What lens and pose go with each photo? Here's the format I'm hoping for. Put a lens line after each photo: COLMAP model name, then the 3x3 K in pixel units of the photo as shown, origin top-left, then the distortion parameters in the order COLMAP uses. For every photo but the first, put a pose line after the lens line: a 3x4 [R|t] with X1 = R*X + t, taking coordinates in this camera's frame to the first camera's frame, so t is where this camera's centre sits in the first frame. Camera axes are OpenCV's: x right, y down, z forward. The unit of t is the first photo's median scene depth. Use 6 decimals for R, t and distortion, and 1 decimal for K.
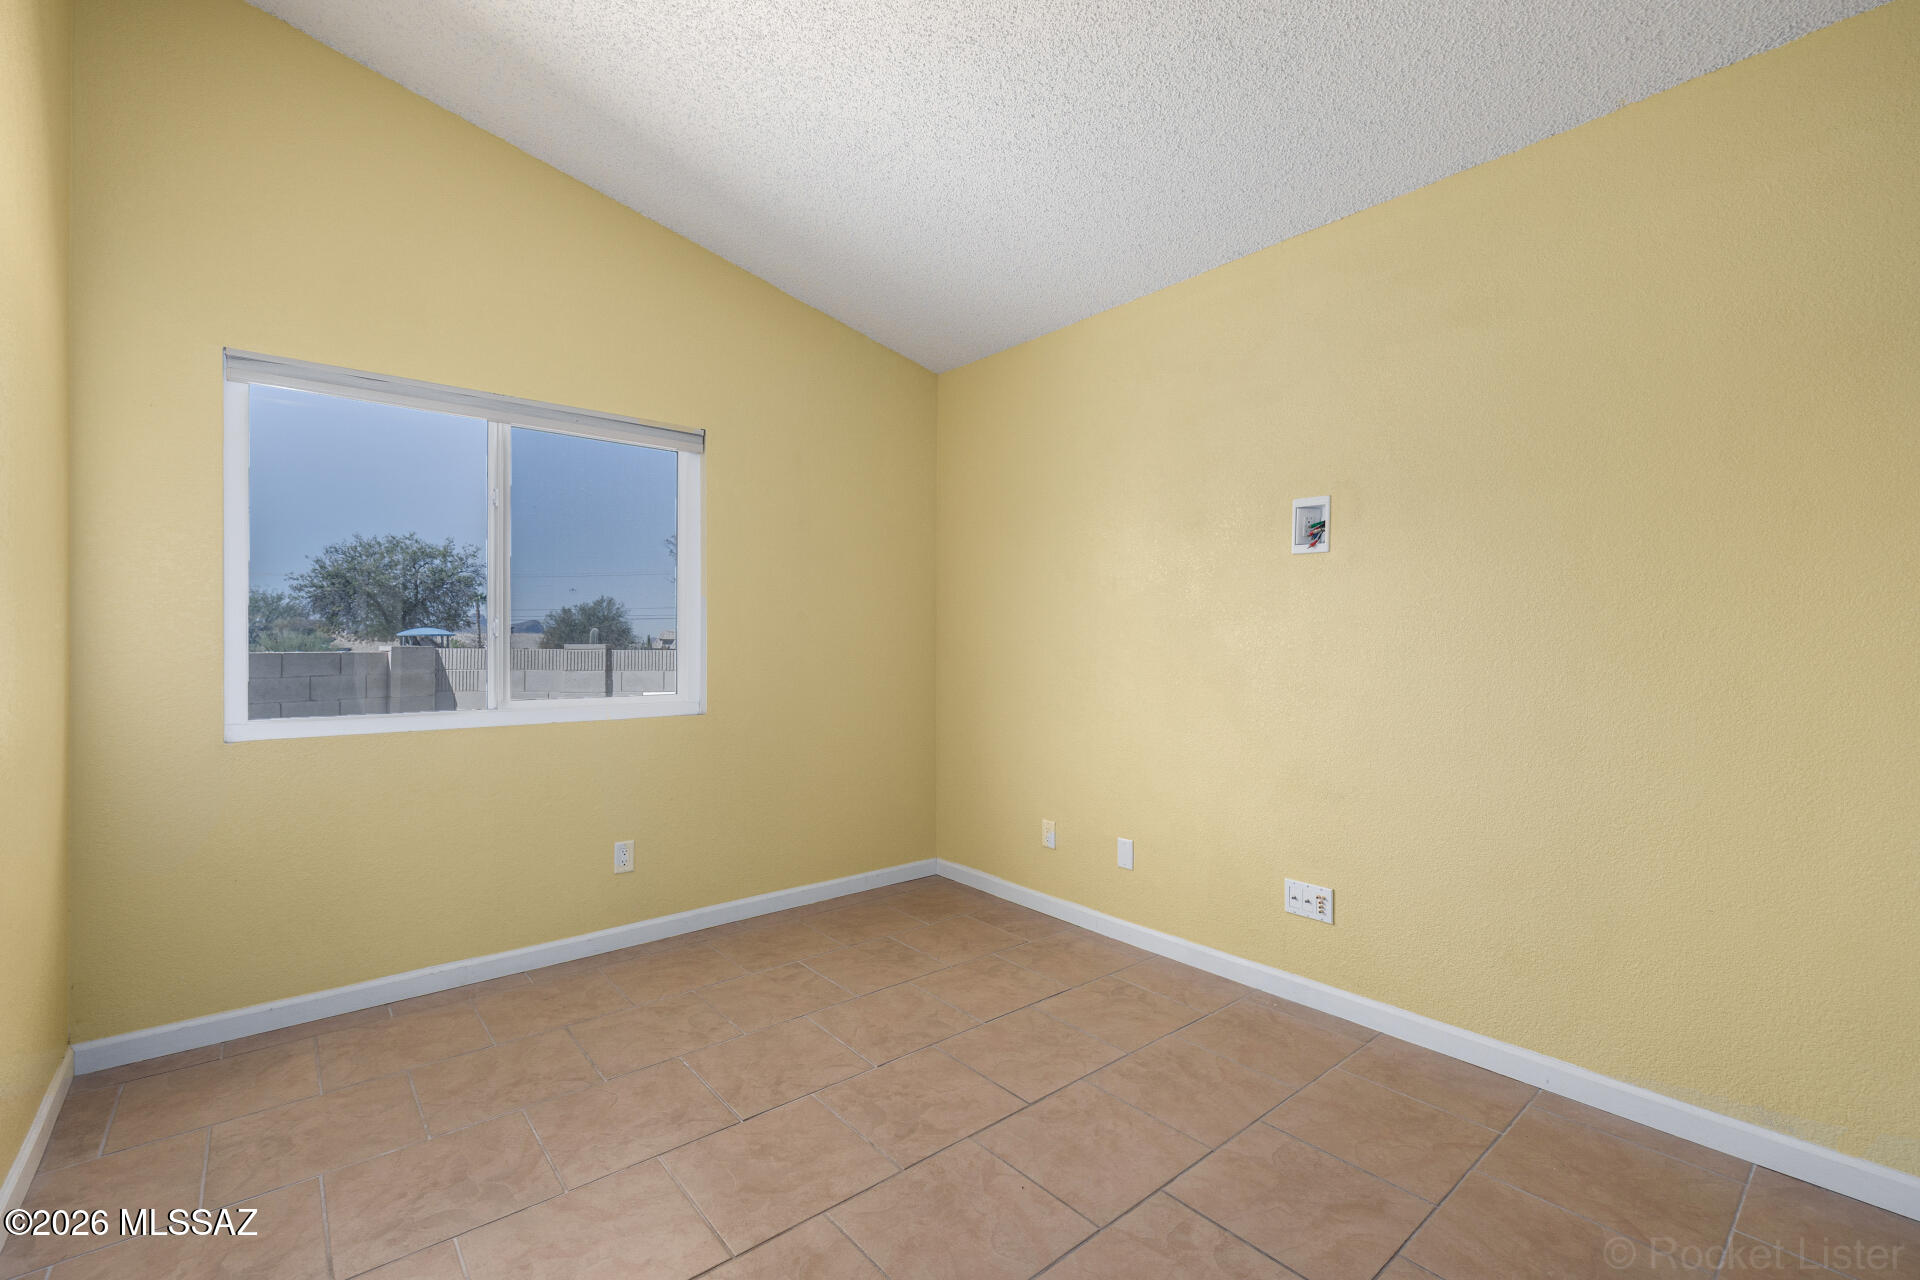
lens RADIAL K [[818.9, 0, 952.6], [0, 818.9, 638.3], [0, 0, 1]] dist [0.003663, 0.000477]
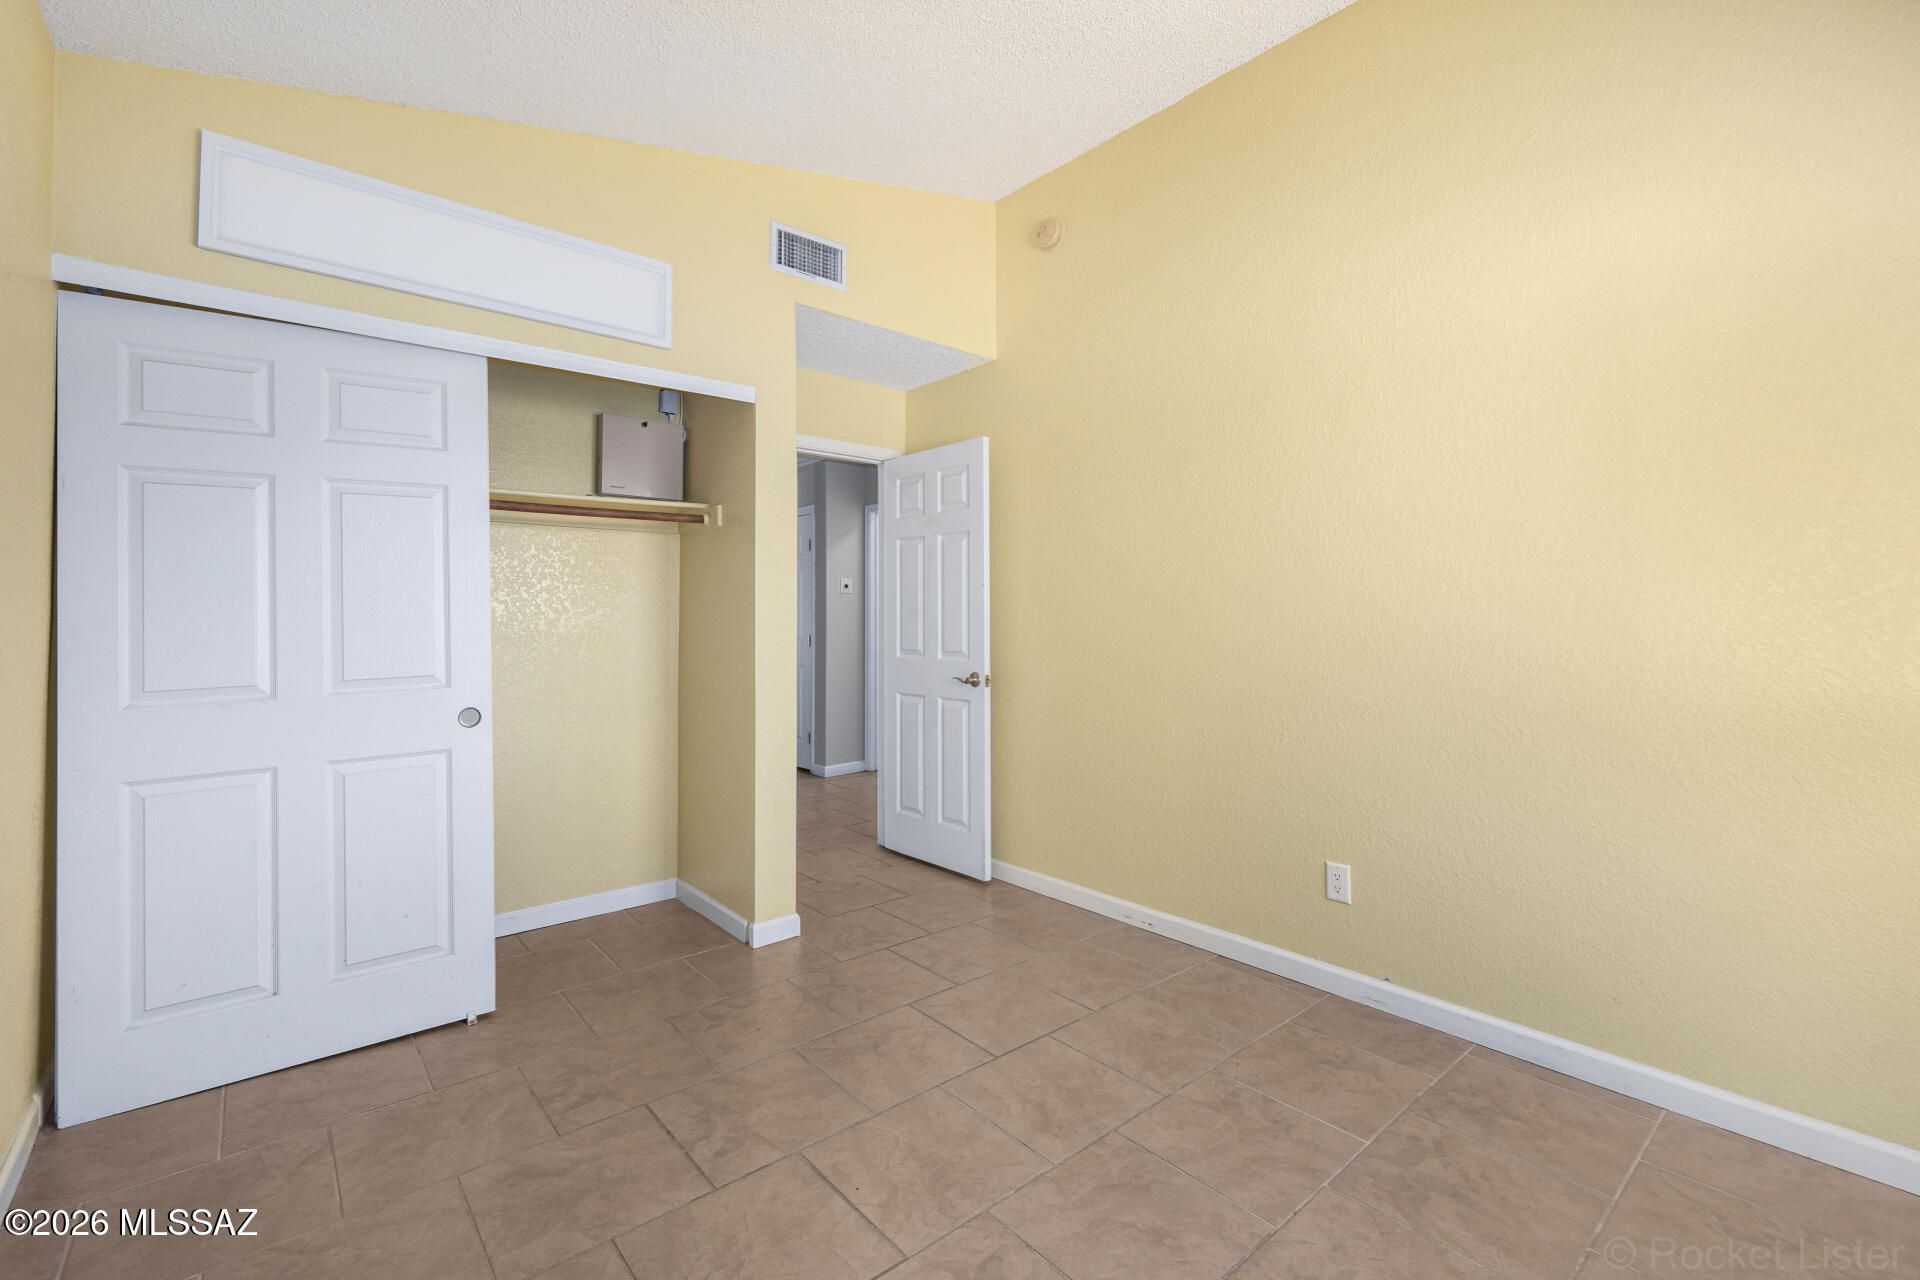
lens RADIAL K [[818.9, 0, 952.6], [0, 818.9, 638.3], [0, 0, 1]] dist [0.003663, 0.000477]
pose [[-0.999994, 0.002187, -0.002862, -0.024681], [0.002134, 0.999828, 0.018432, 0.007323], [0.002902, 0.018426, -0.999826, 1.941357]]
